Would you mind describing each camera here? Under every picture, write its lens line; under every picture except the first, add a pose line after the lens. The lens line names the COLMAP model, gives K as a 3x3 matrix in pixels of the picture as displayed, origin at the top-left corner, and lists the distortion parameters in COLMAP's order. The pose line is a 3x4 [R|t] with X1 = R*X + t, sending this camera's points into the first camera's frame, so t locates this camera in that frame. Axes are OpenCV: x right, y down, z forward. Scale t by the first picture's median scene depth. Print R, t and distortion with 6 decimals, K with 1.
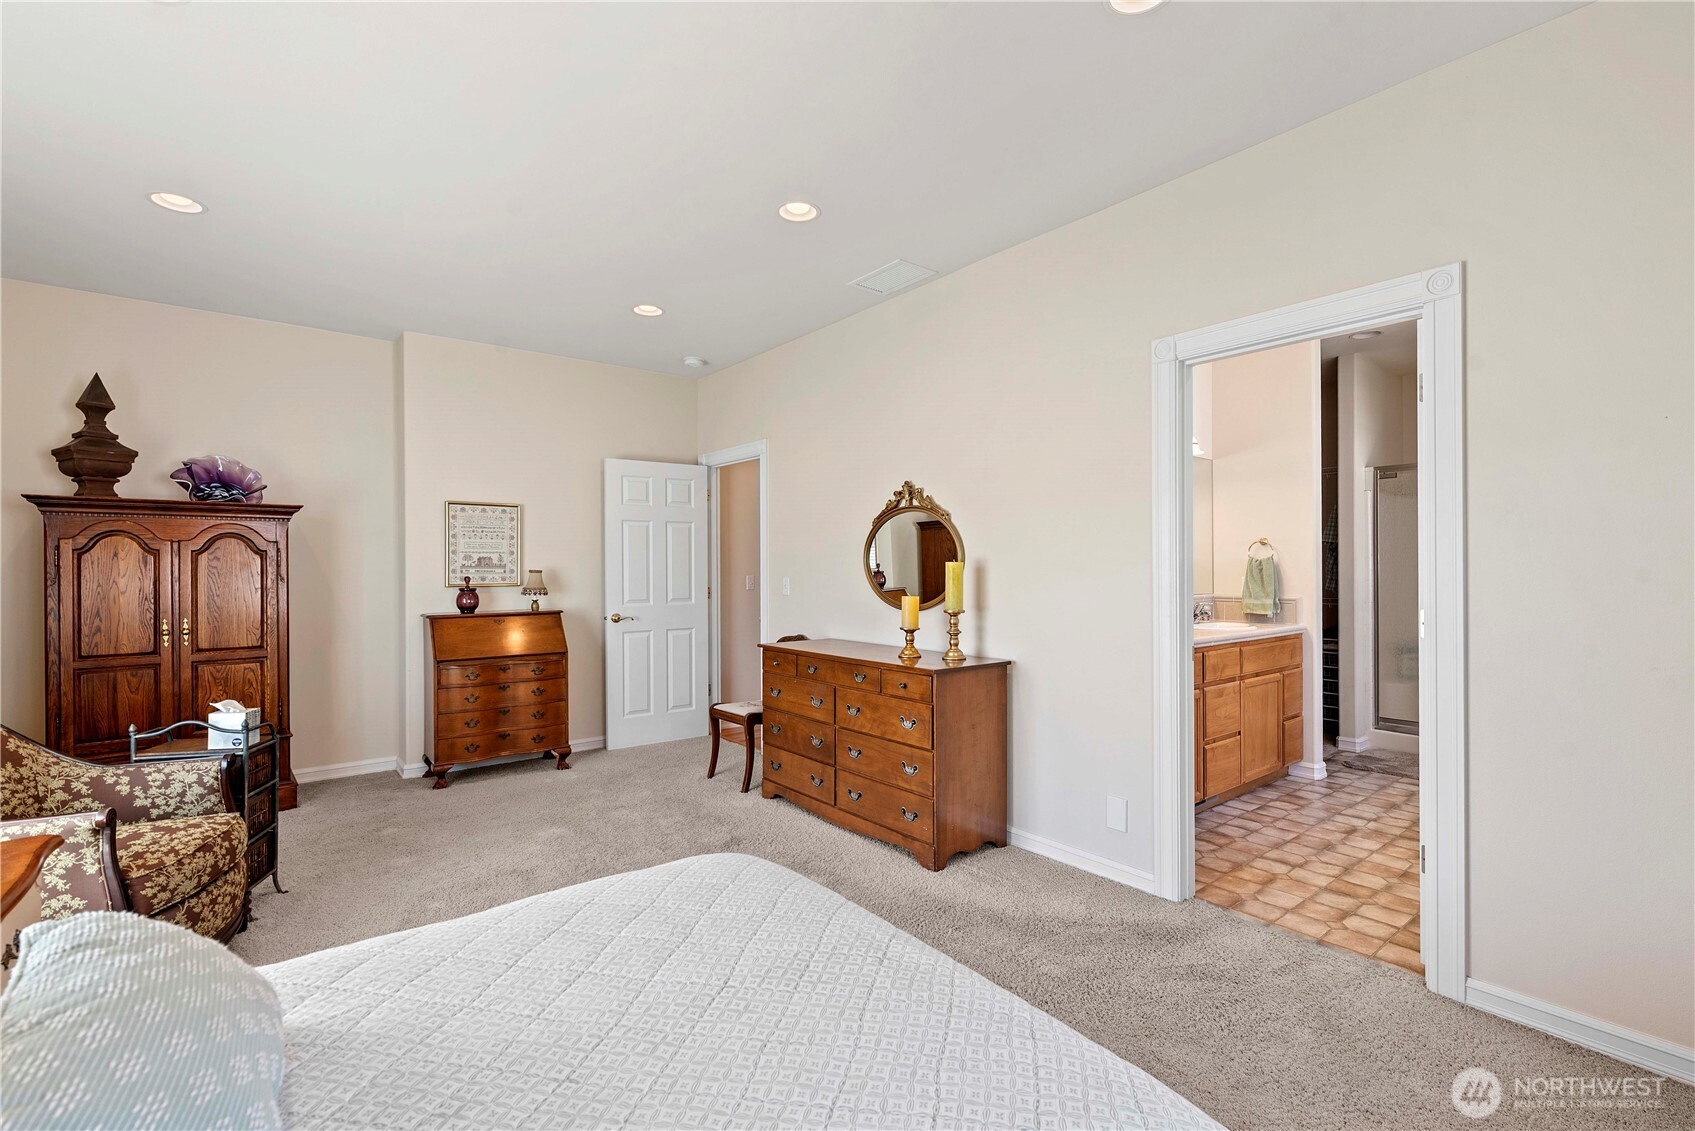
lens RADIAL K [[733.7, 0, 859.9], [0, 733.7, 573.2], [0, 0, 1]] dist [-0.000332, -0.000366]
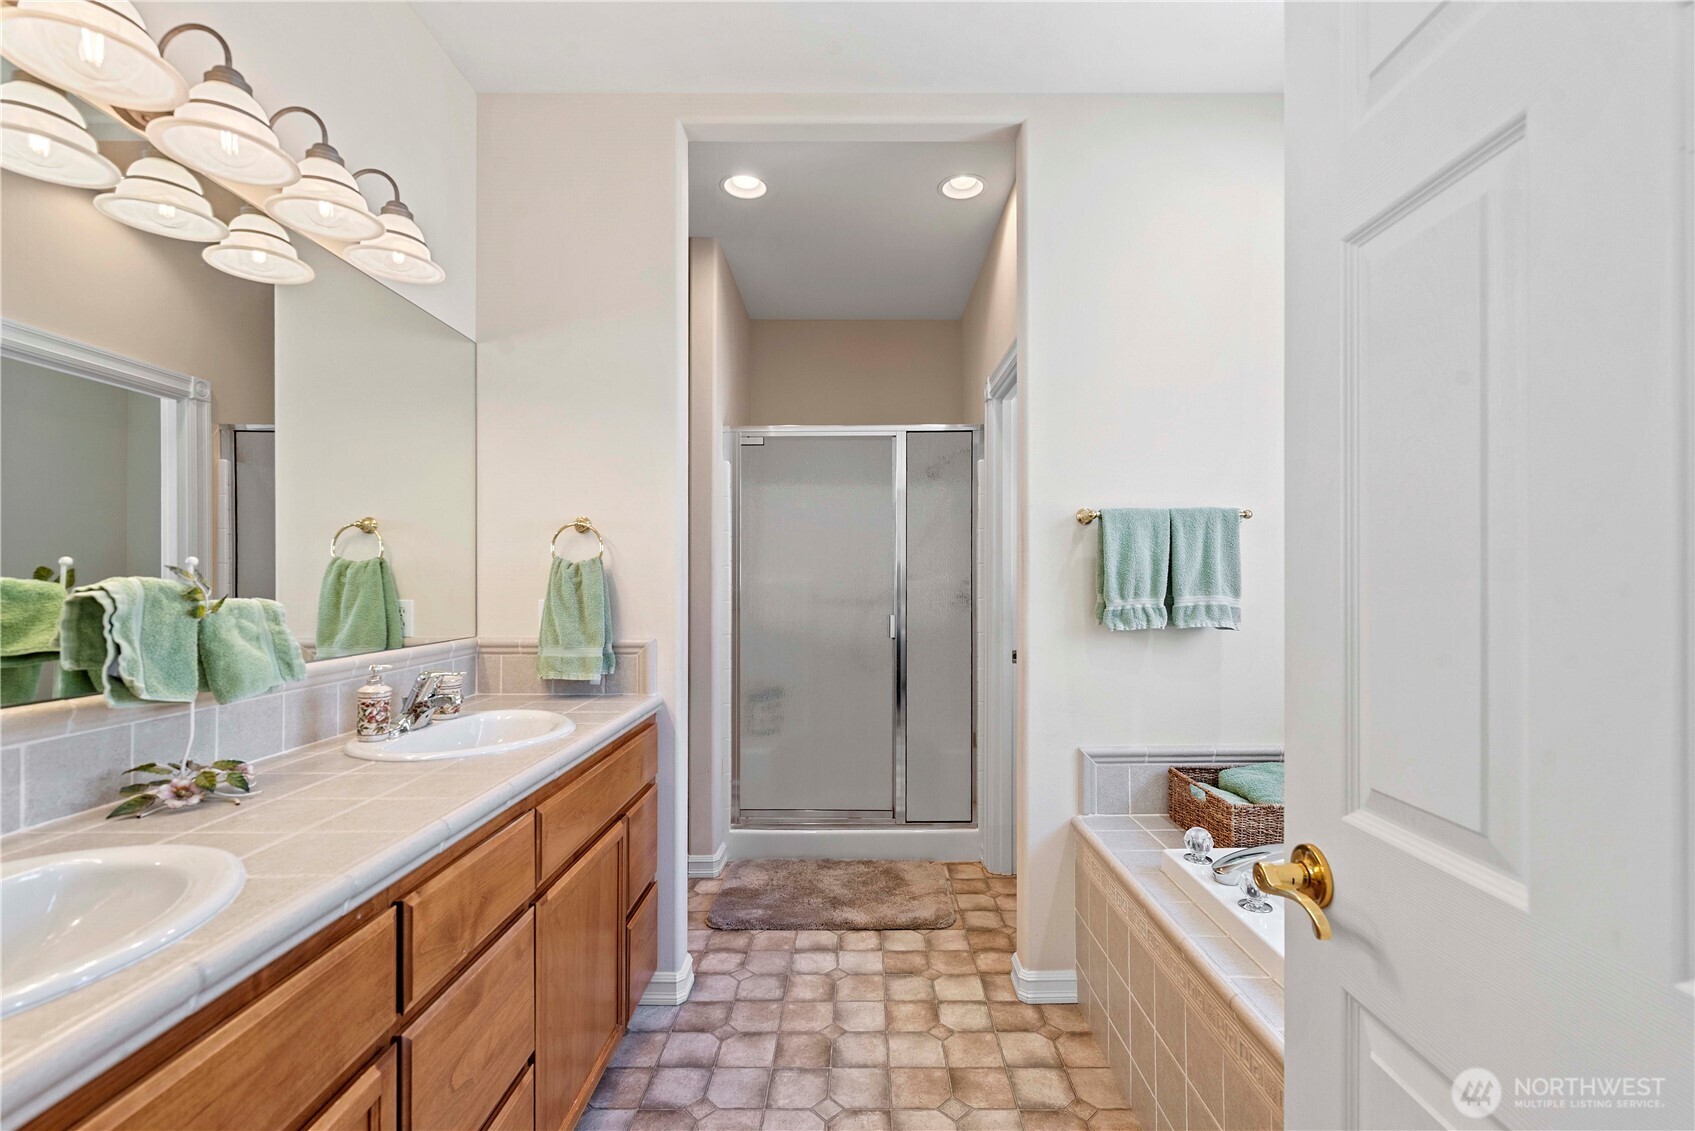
lens RADIAL K [[733.7, 0, 859.9], [0, 733.7, 573.2], [0, 0, 1]] dist [-0.000332, -0.000366]
pose [[0.623307, 0.008357, 0.781933, 0.294561], [0.000261, 0.999941, -0.010895, -0.006908], [-0.781977, 0.006995, 0.623268, 0.570980]]
